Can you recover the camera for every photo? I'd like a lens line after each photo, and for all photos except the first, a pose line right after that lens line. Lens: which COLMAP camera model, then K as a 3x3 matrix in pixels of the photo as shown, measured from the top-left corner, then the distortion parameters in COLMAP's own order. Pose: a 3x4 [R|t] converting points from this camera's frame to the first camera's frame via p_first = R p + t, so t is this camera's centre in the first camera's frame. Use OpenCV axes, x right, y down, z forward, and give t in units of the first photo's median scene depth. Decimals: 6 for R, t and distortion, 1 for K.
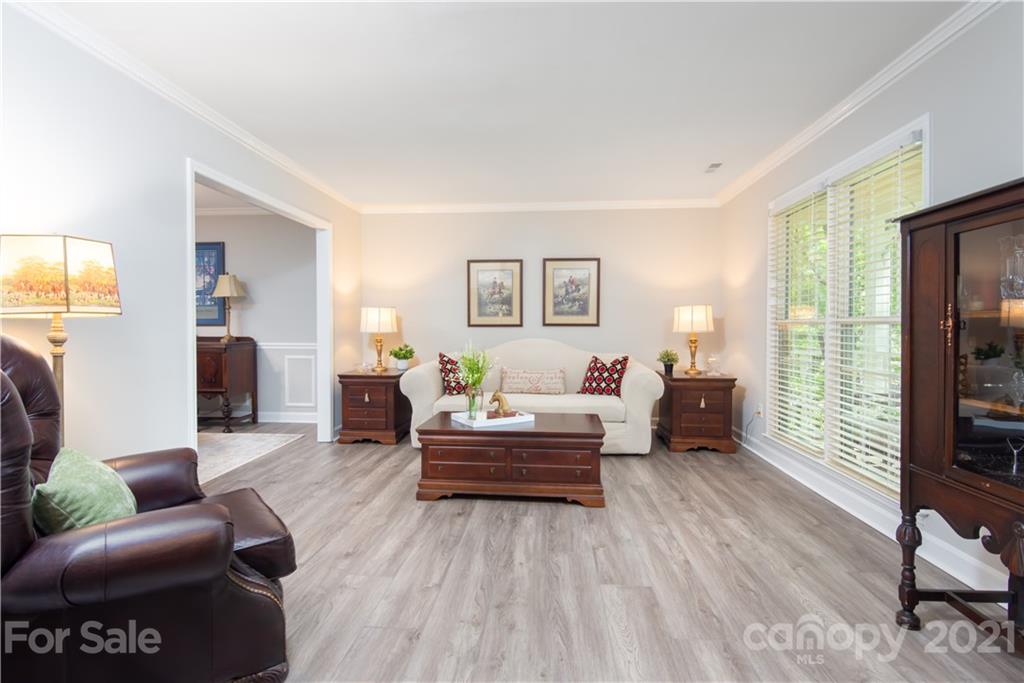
lens RADIAL K [[503.8, 0, 510.6], [0, 503.8, 338.2], [0, 0, 1]] dist [0.010769, -0.011381]
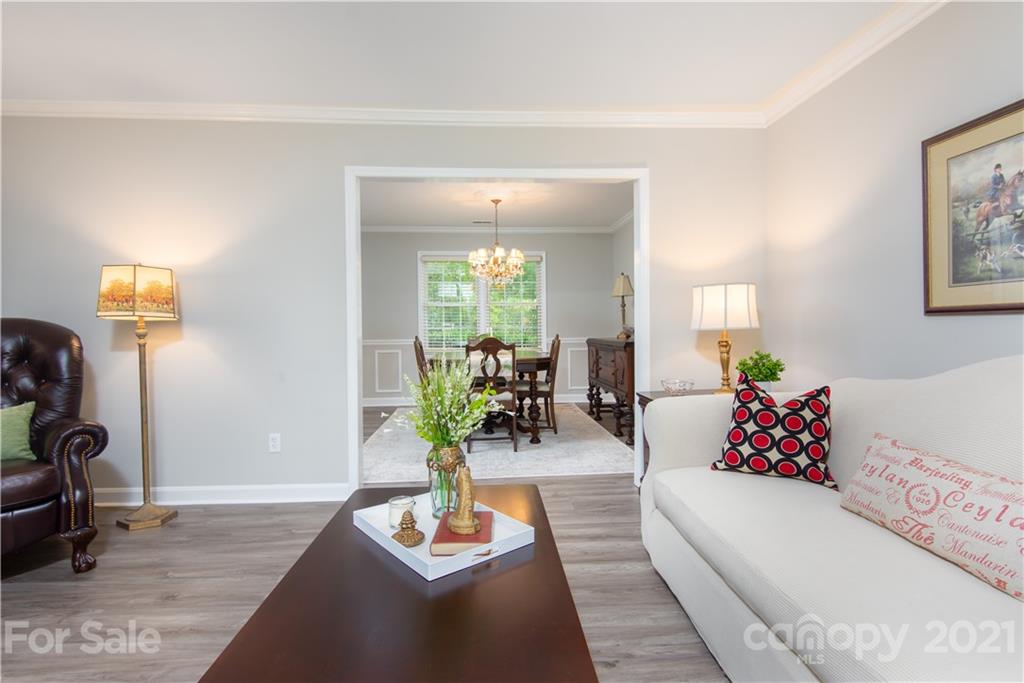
lens RADIAL K [[503.8, 0, 513.6], [0, 503.8, 336.1], [0, 0, 1]] dist [0.010769, -0.011381]
pose [[0.145478, 0.013794, -0.989265, 0.254170], [-0.012436, 0.999849, 0.012113, -0.007293], [0.989283, 0.010540, 0.145628, 0.638841]]
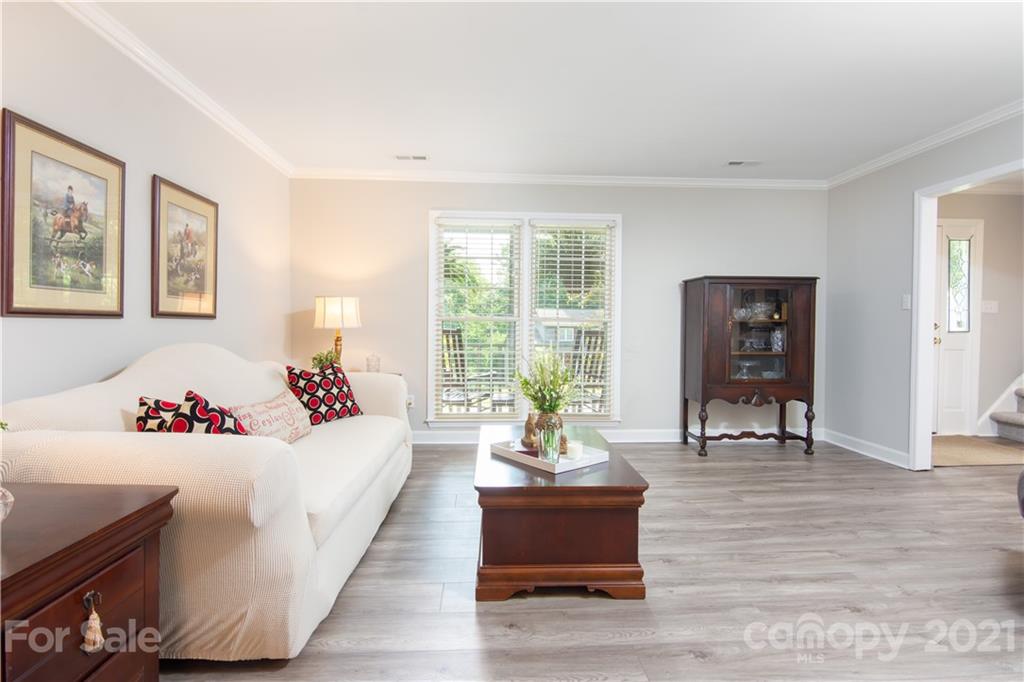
lens RADIAL K [[503.8, 0, 516.6], [0, 503.8, 336.2], [0, 0, 1]] dist [0.010769, -0.011381]
pose [[-0.135078, -0.022831, 0.990572, -0.455899], [0.012466, 0.999616, 0.024740, -0.013353], [-0.990756, 0.015690, -0.134742, 0.724010]]
